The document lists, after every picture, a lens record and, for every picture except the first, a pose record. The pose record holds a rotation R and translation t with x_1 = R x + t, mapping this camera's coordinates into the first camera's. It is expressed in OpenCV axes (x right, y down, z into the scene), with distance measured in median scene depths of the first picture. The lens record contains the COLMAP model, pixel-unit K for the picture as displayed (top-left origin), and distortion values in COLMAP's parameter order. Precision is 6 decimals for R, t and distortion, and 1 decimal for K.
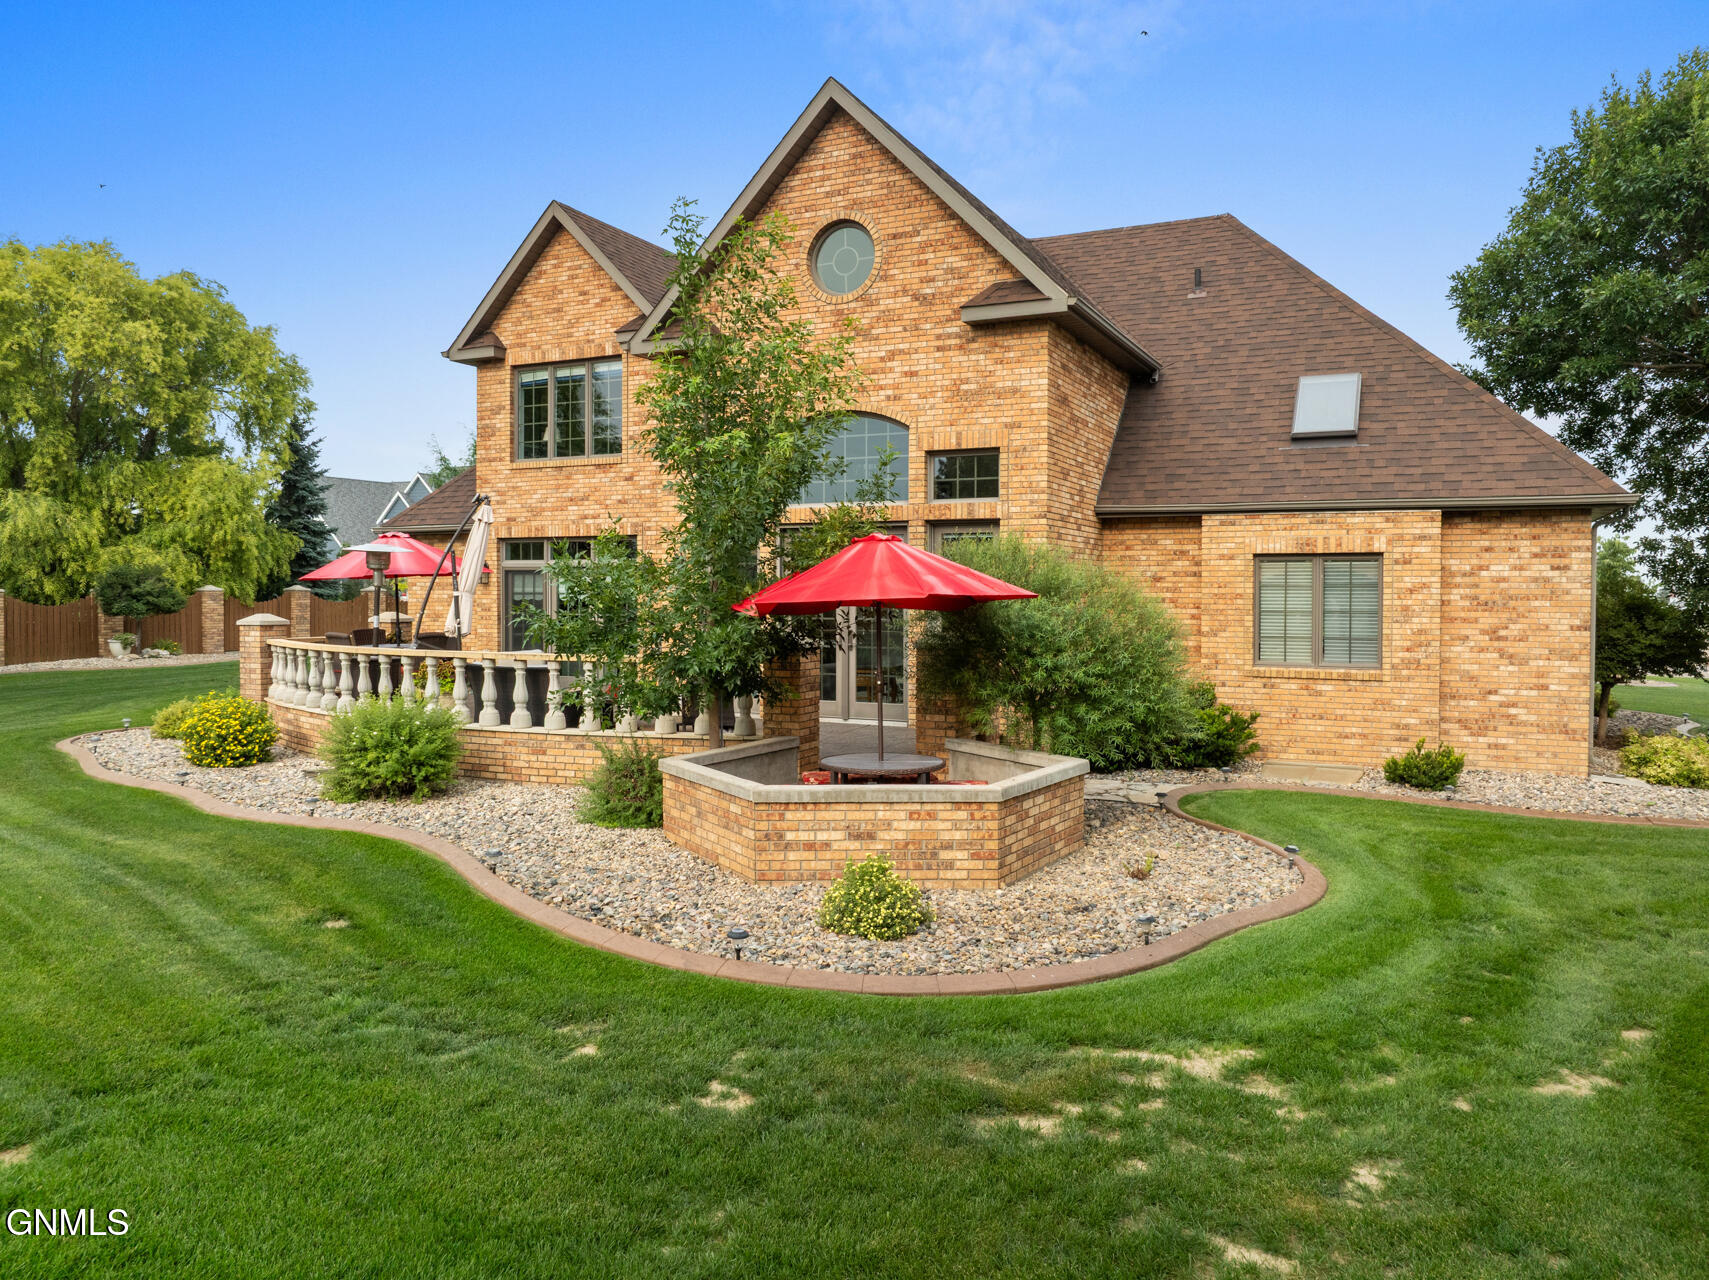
lens RADIAL K [[1219.7, 0, 856.7], [0, 1219.7, 599.6], [0, 0, 1]] dist [-0.040845, -0.002633]
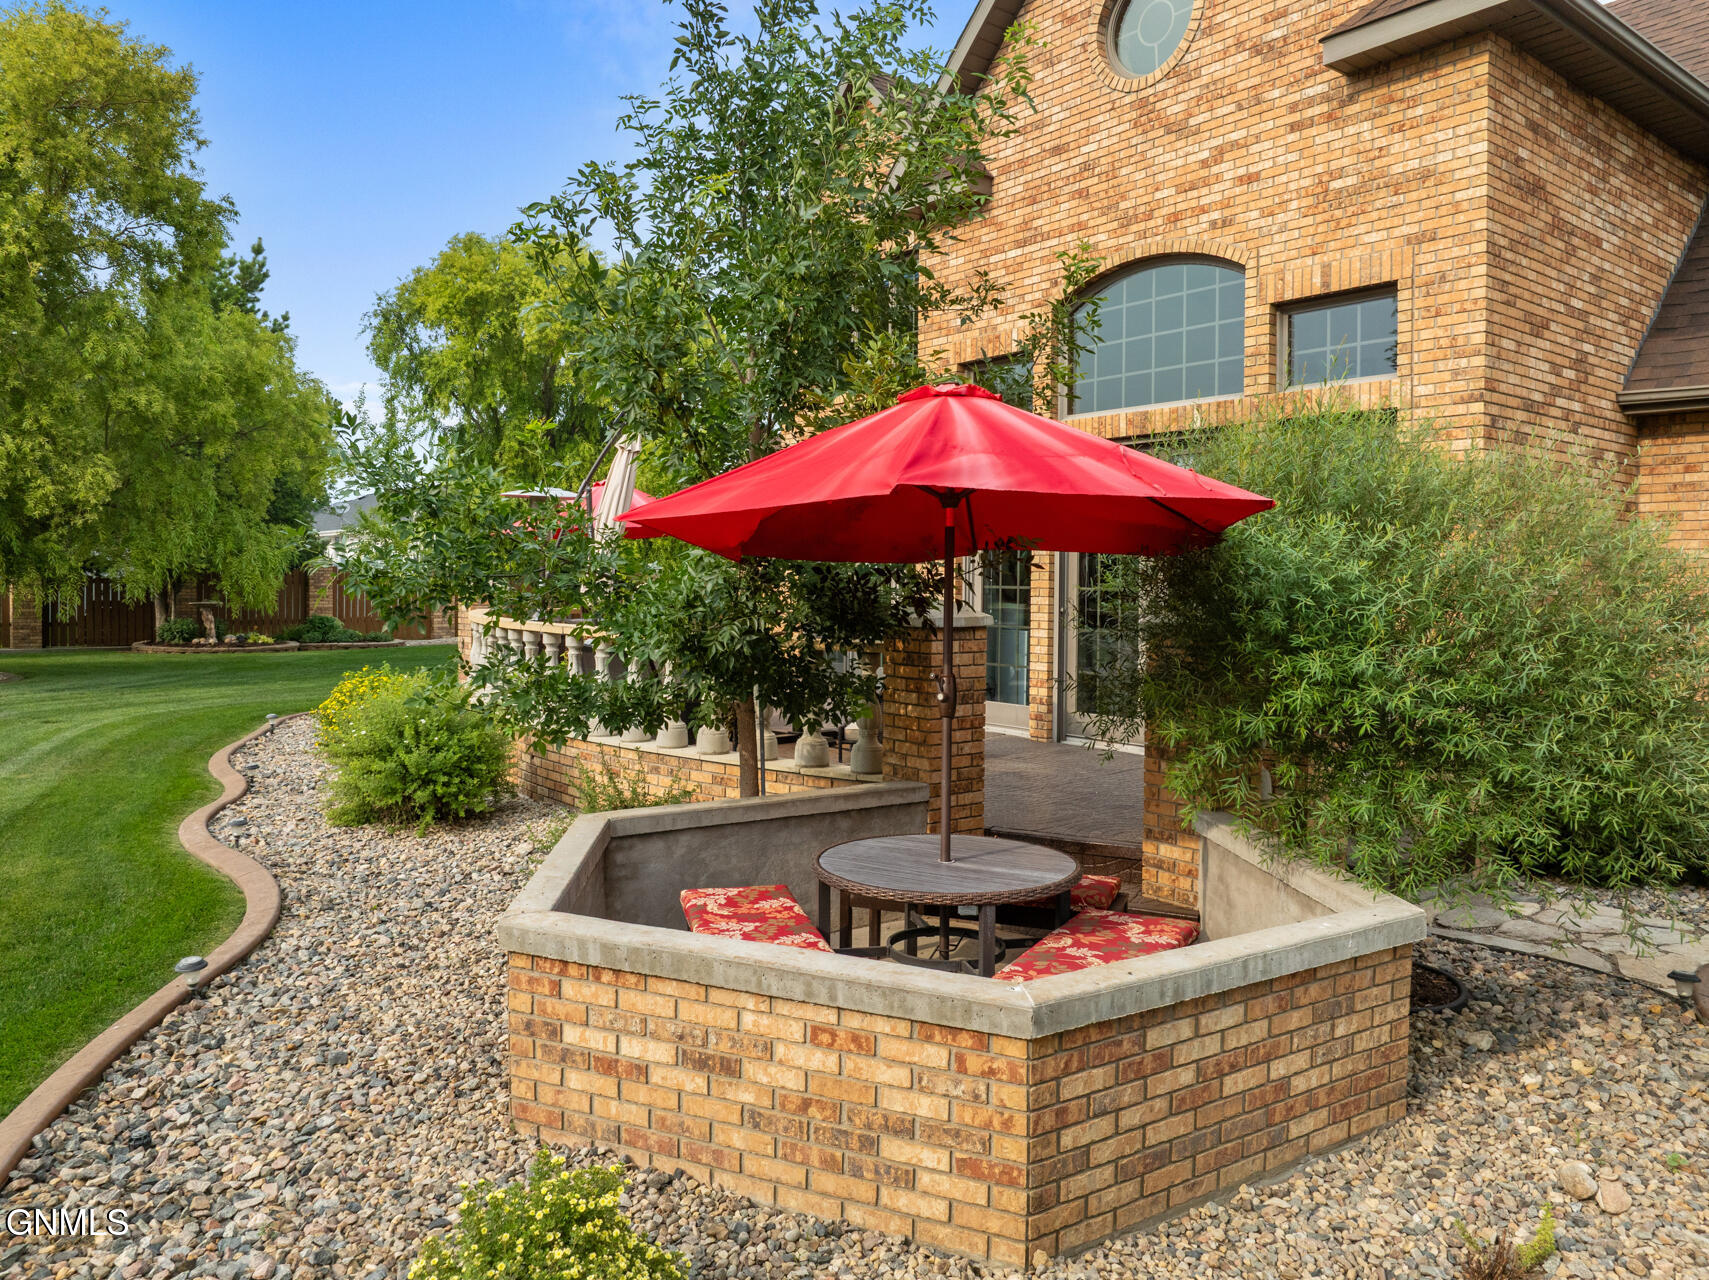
lens RADIAL K [[1229.8, 0, 851.0], [0, 1229.8, 601.1], [0, 0, 1]] dist [-0.073707, 0.049545]
pose [[0.897410, 0.013959, -0.440977, 0.133683], [-0.011063, 0.999897, 0.009137, 0.018227], [0.441060, -0.003321, 0.897472, 0.377656]]
